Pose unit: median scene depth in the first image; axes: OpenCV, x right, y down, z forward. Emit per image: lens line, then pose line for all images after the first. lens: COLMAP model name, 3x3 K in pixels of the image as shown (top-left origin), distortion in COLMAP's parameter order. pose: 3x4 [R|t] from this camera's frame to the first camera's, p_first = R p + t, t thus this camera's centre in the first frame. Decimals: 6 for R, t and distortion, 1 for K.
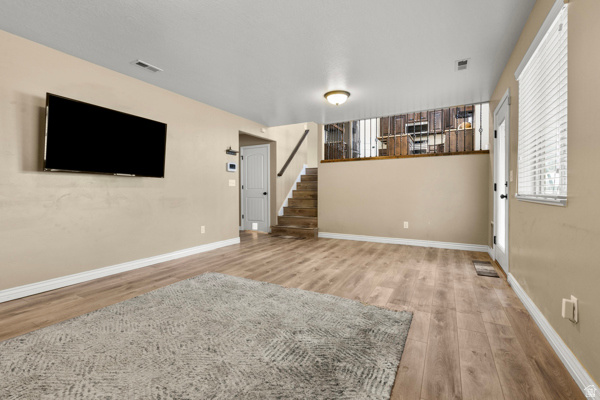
lens RADIAL K [[277.5, 0, 286.5], [0, 277.5, 190.8], [0, 0, 1]] dist [0.005984, -0.001556]
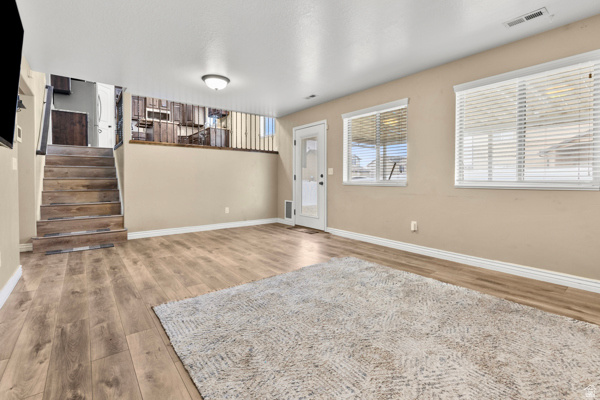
lens RADIAL K [[277.5, 0, 309.8], [0, 277.5, 188.0], [0, 0, 1]] dist [0.005984, -0.001556]
pose [[0.363786, -0.029192, 0.931025, -0.774624], [-0.000315, 0.999505, 0.031462, -0.002459], [-0.931483, -0.011739, 0.363596, 0.448928]]
